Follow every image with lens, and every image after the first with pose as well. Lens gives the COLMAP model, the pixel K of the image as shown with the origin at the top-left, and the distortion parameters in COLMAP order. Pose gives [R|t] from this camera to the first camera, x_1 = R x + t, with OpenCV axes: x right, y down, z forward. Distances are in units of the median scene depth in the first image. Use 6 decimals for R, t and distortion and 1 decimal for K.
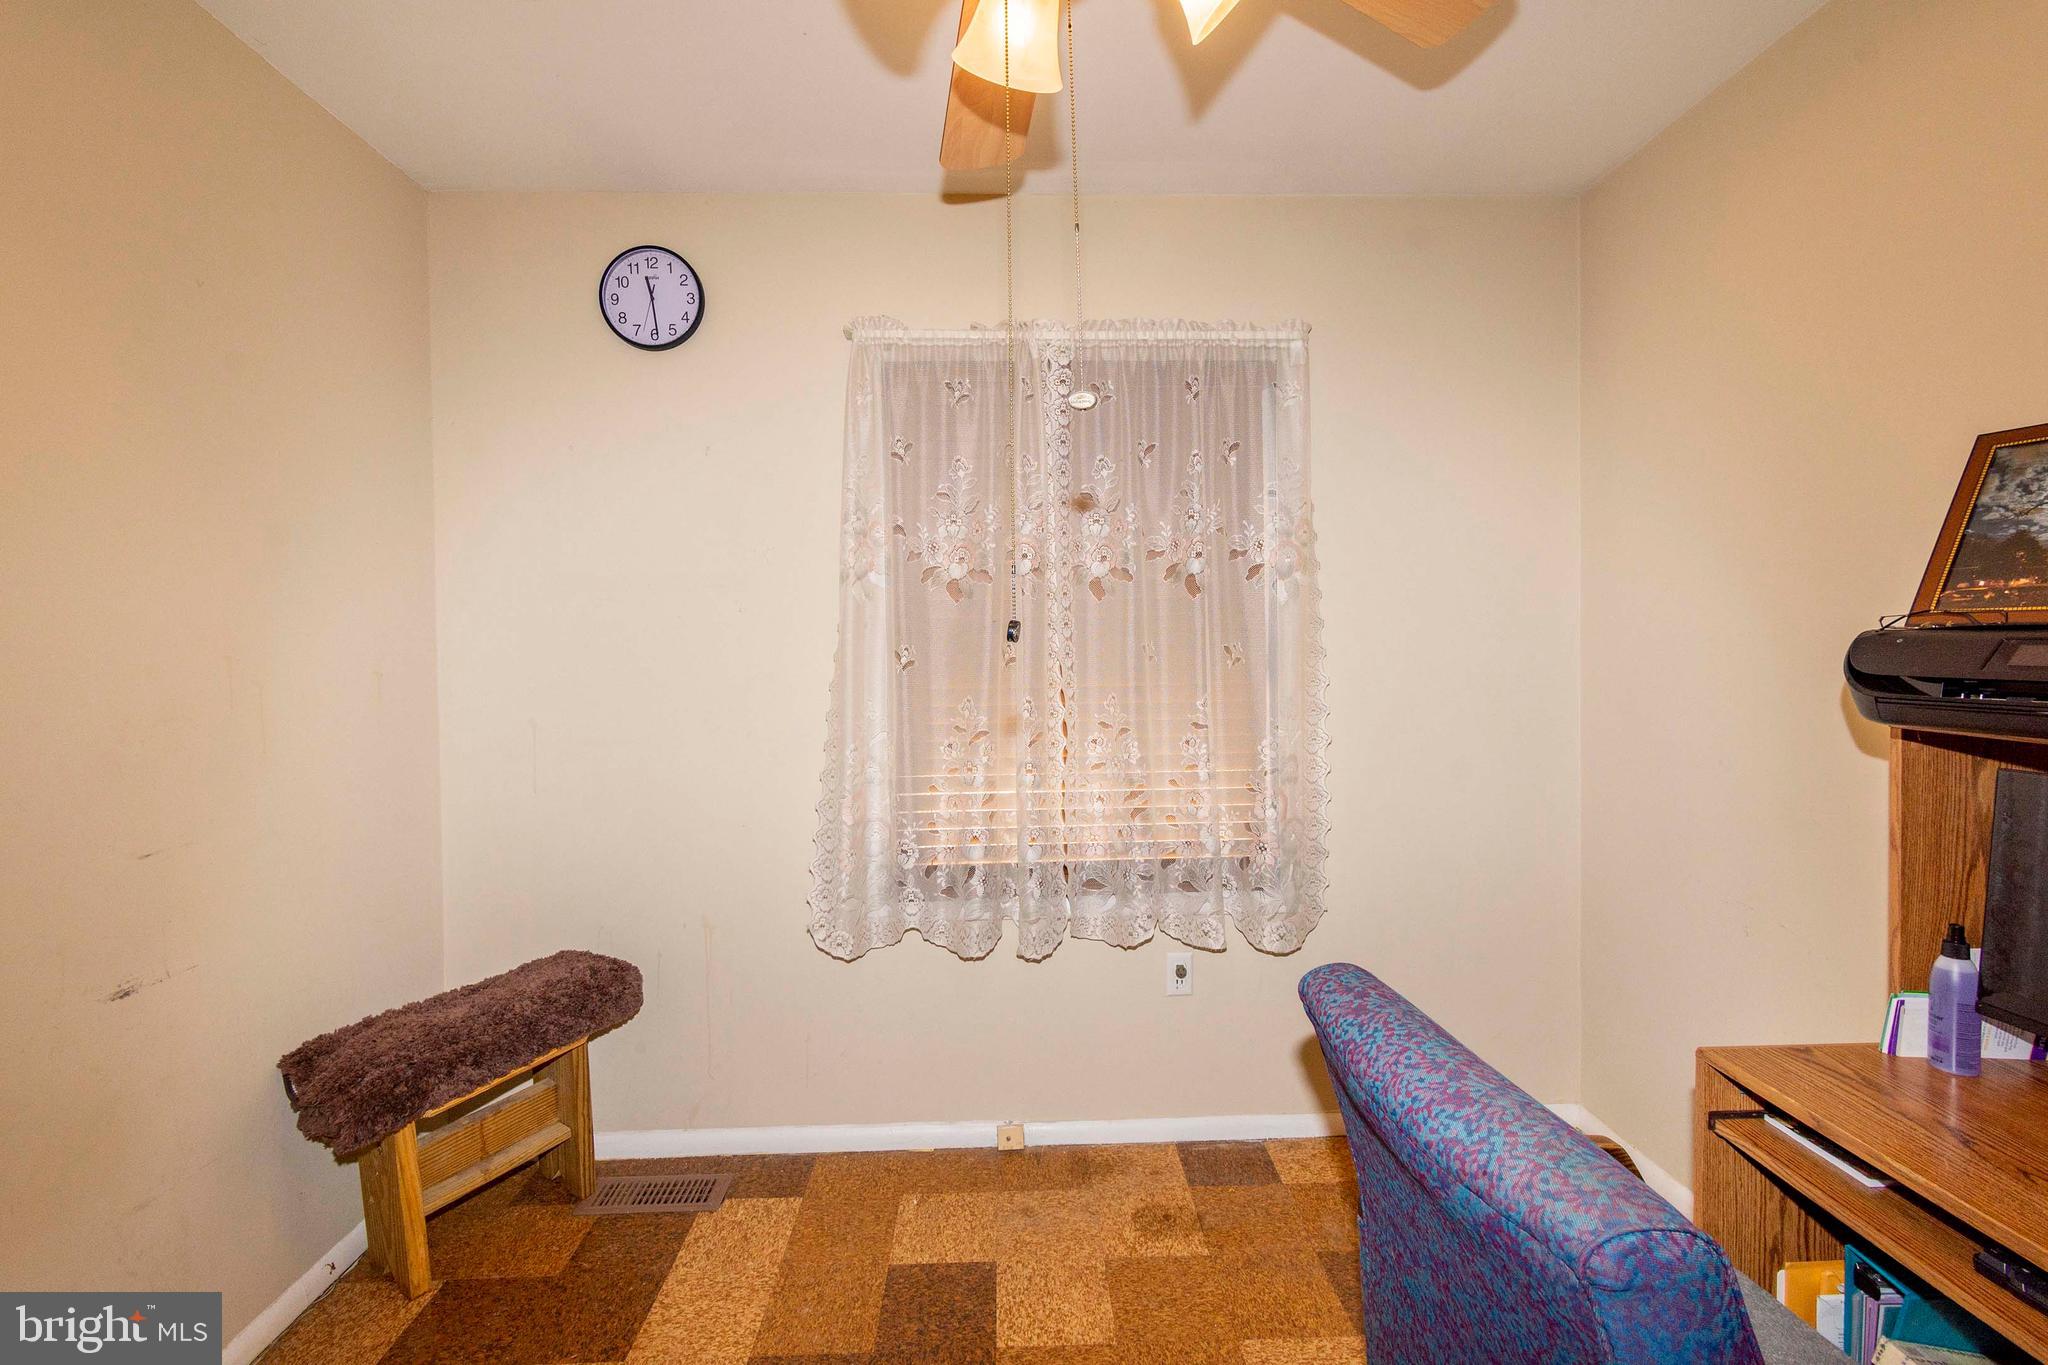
lens RADIAL K [[905.6, 0, 1029.1], [0, 905.6, 670.2], [0, 0, 1]] dist [0.004783, -0.001833]
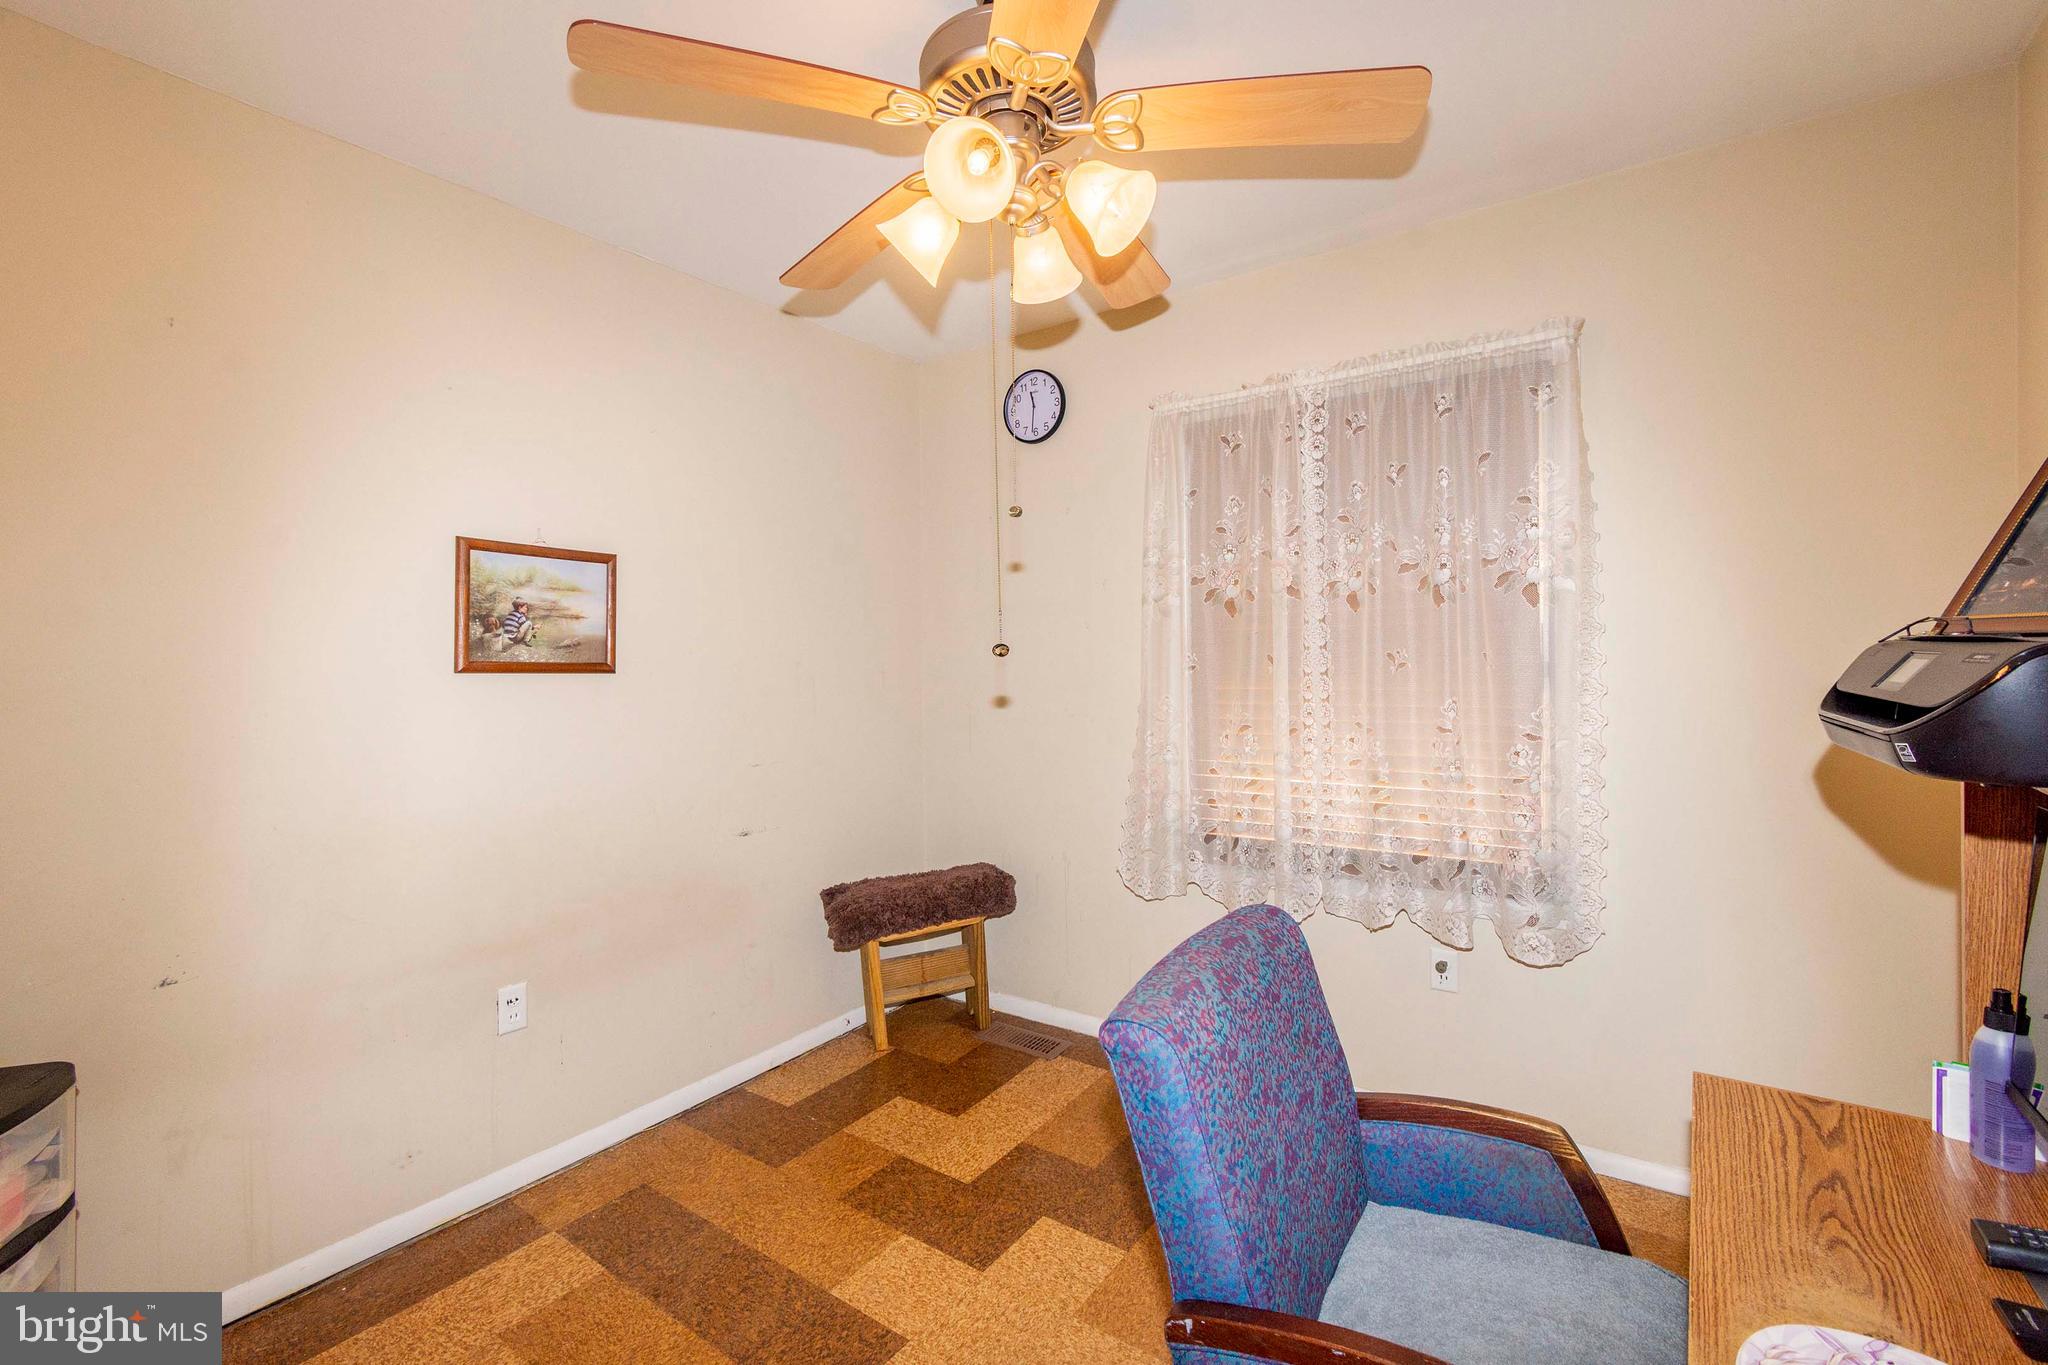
lens RADIAL K [[905.6, 0, 1029.1], [0, 905.6, 670.2], [0, 0, 1]] dist [0.004783, -0.001833]
pose [[0.792311, 0.008132, -0.610063, 0.444772], [-0.008208, 0.999963, 0.002670, -0.006128], [0.610062, 0.002892, 0.792348, -0.116643]]
